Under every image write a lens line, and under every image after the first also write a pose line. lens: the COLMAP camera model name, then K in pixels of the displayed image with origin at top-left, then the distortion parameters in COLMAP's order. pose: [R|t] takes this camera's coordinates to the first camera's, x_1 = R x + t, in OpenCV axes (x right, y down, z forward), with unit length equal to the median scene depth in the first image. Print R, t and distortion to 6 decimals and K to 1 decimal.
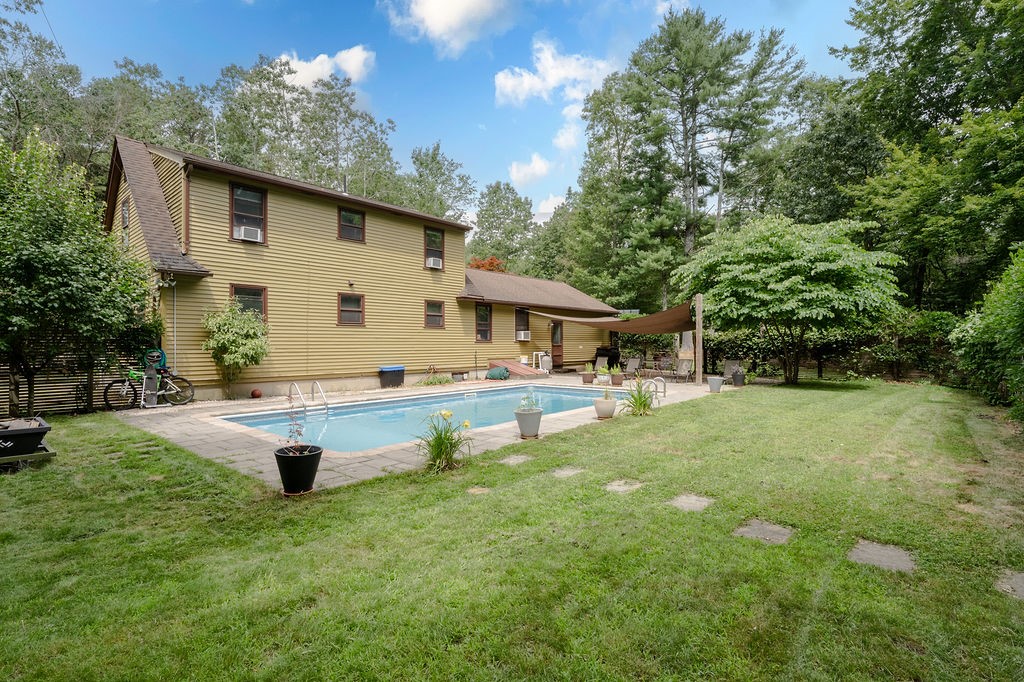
lens RADIAL K [[495.7, 0, 512.0], [0, 495.7, 341.0], [0, 0, 1]] dist [0.001264, 0.000041]
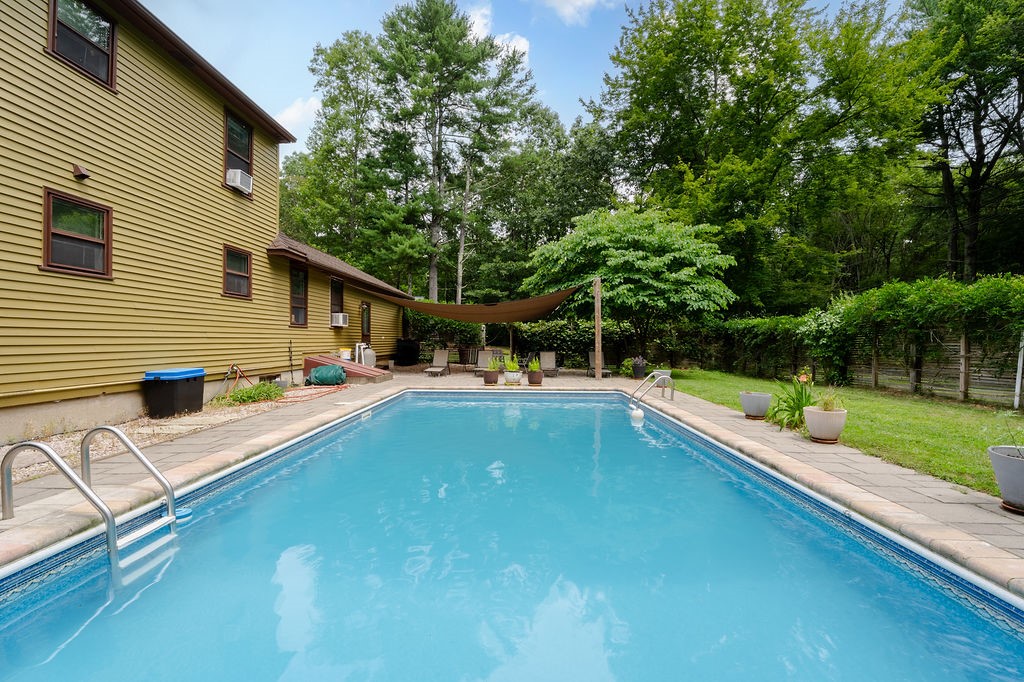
lens RADIAL K [[468.2, 0, 512.0], [0, 468.2, 341.0], [0, 0, 1]] dist [-0.003549, 0.000096]
pose [[0.771218, 0.006838, 0.636535, -0.247110], [-0.013644, 0.999890, 0.005790, 0.014772], [-0.636425, -0.013151, 0.771226, 0.391350]]
